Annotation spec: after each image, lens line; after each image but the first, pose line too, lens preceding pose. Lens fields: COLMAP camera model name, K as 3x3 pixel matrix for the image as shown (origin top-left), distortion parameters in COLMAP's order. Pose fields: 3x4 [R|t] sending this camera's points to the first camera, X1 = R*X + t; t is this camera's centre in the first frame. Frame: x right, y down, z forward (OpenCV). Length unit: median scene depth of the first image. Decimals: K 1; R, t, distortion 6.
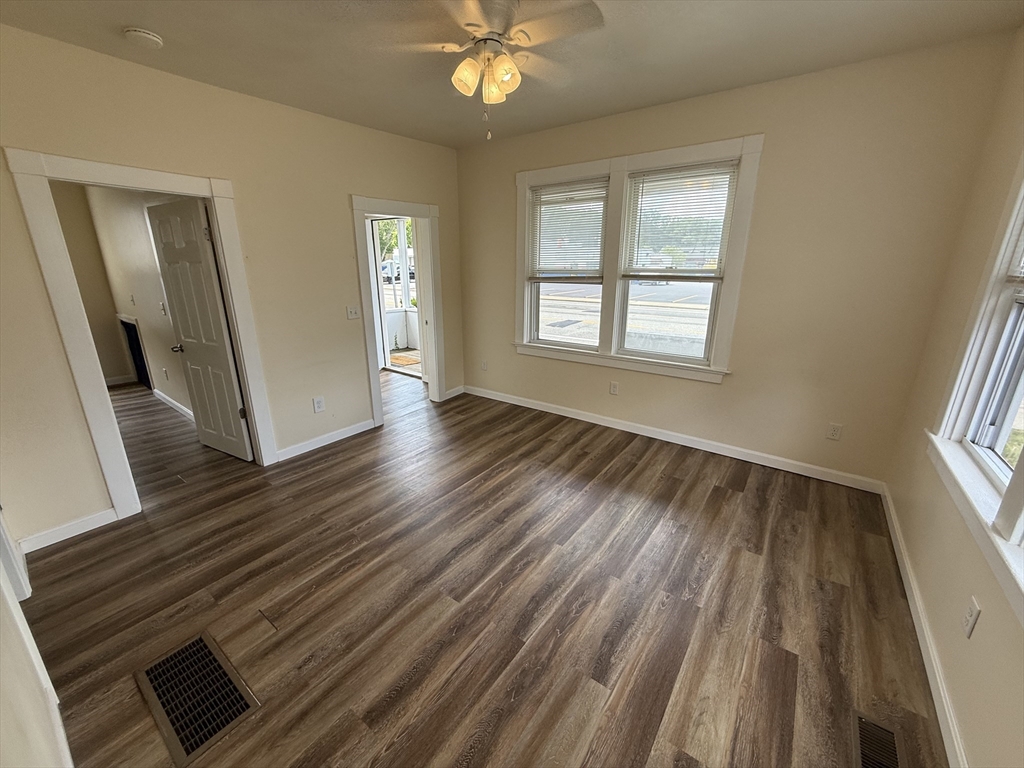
lens RADIAL K [[408.8, 0, 510.3], [0, 408.8, 382.8], [0, 0, 1]] dist [0.000435, 0.000511]
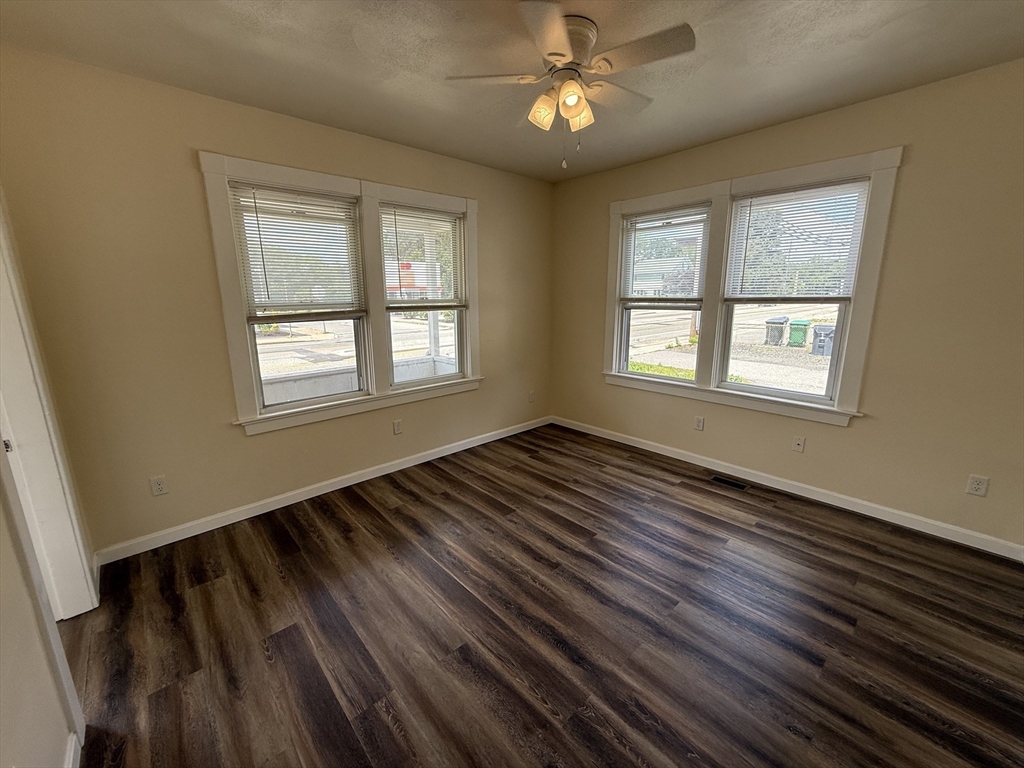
lens RADIAL K [[408.8, 0, 510.3], [0, 408.8, 382.8], [0, 0, 1]] dist [0.000435, 0.000511]
pose [[0.193446, -0.211895, 0.957956, -0.986294], [0.282849, 0.946988, 0.152352, -0.264039], [-0.939455, 0.241485, 0.243125, 0.893147]]
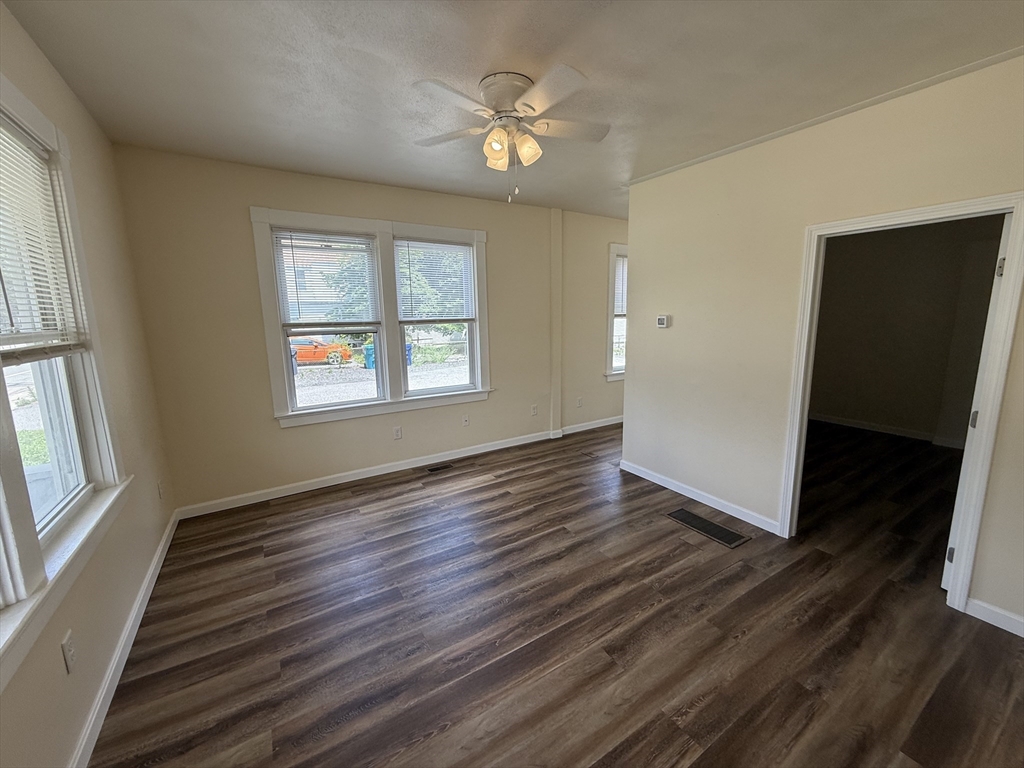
lens RADIAL K [[408.4, 0, 510.3], [0, 408.4, 380.8], [0, 0, 1]] dist [-0.000154, 0.000036]
pose [[-0.931440, -0.044650, 0.361144, -0.413326], [0.116548, 0.903560, 0.412306, -0.544513], [-0.344725, 0.426129, -0.836408, 1.866162]]
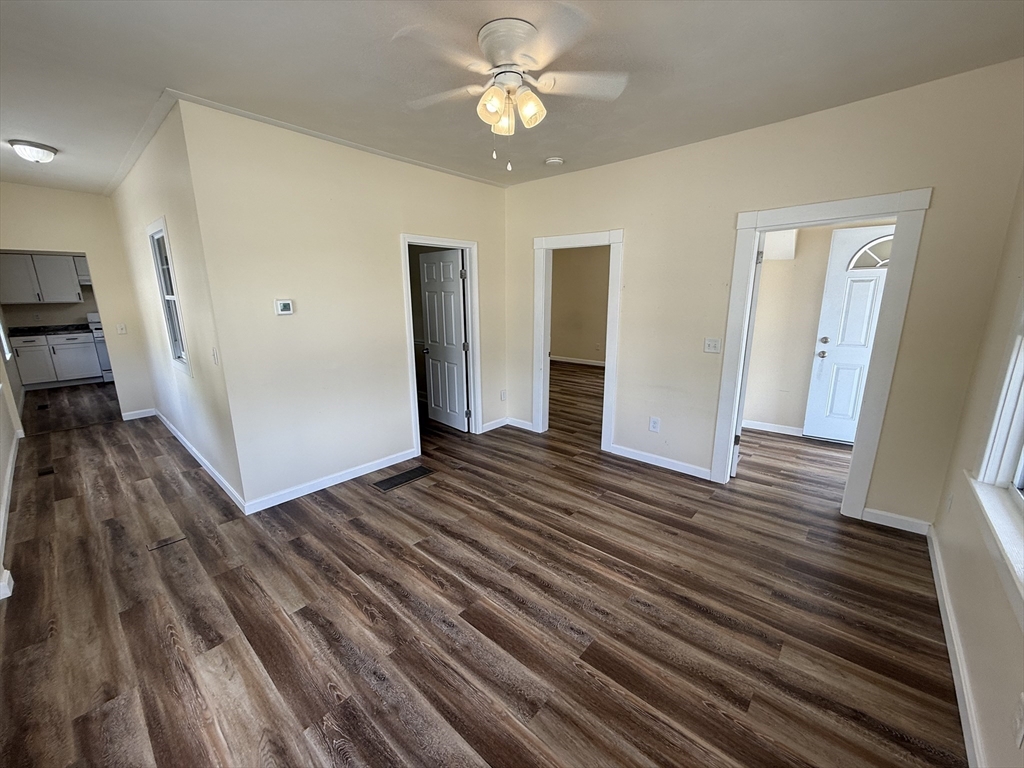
lens RADIAL K [[408.8, 0, 510.3], [0, 408.8, 382.8], [0, 0, 1]] dist [0.000435, 0.000511]
pose [[-0.087518, 0.220759, -0.971394, 0.899472], [-0.271429, 0.932955, 0.236478, -0.312768], [0.958471, 0.284360, -0.021730, 1.037032]]
